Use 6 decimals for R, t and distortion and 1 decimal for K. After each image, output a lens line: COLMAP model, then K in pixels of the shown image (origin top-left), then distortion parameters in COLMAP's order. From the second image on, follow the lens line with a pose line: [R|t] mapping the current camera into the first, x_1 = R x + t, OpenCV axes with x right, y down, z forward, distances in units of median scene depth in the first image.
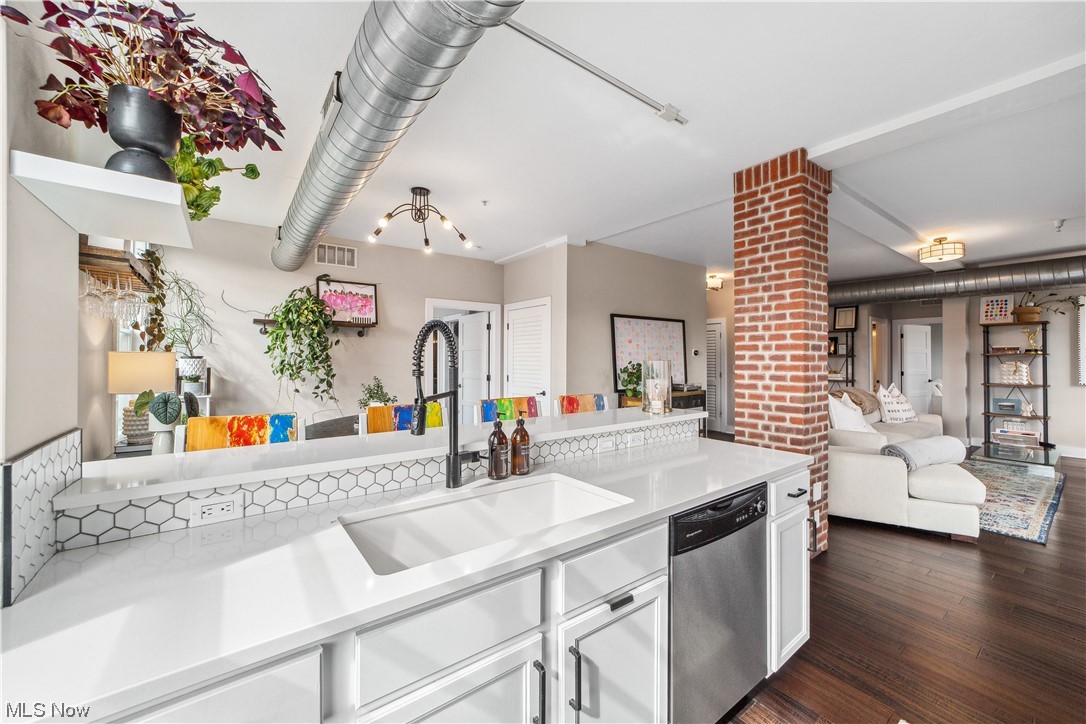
lens RADIAL K [[423.9, 0, 547.2], [0, 423.9, 355.1], [0, 0, 1]] dist [-0.013733, 0.007931]
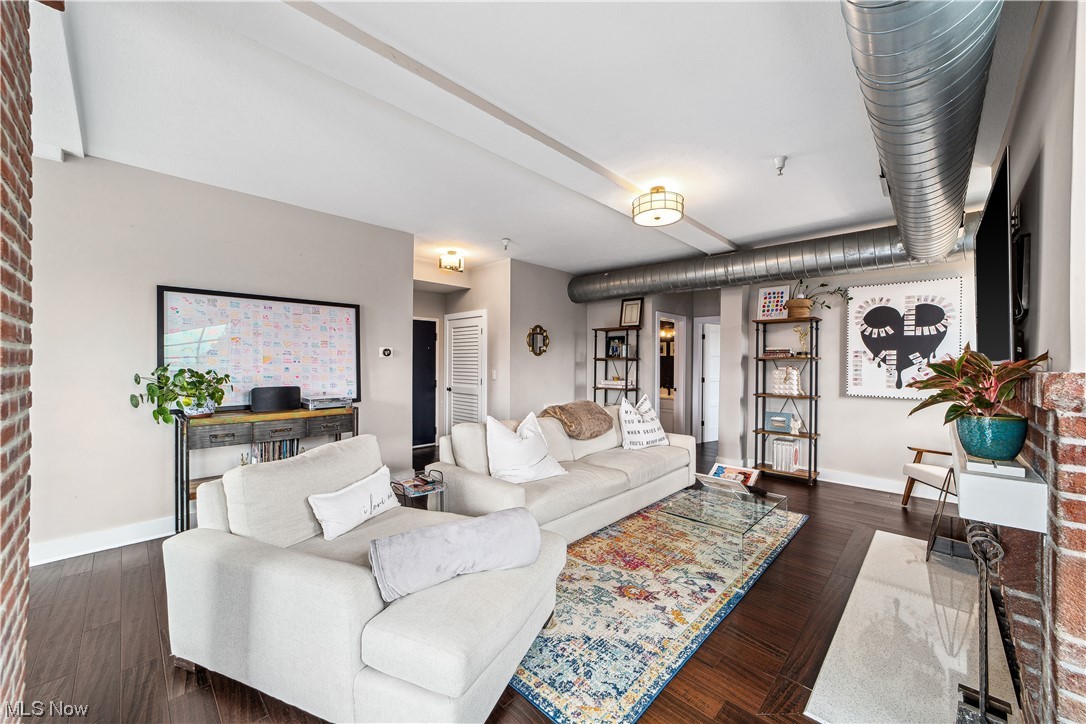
lens RADIAL K [[412.4, 0, 543.0], [0, 412.4, 362.0], [0, 0, 1]] dist [-0.010625, 0.000237]
pose [[0.988633, 0.006982, 0.150184, 0.707859], [-0.008806, 0.999895, 0.011484, 0.000825], [-0.150088, -0.012676, 0.988591, 0.387453]]
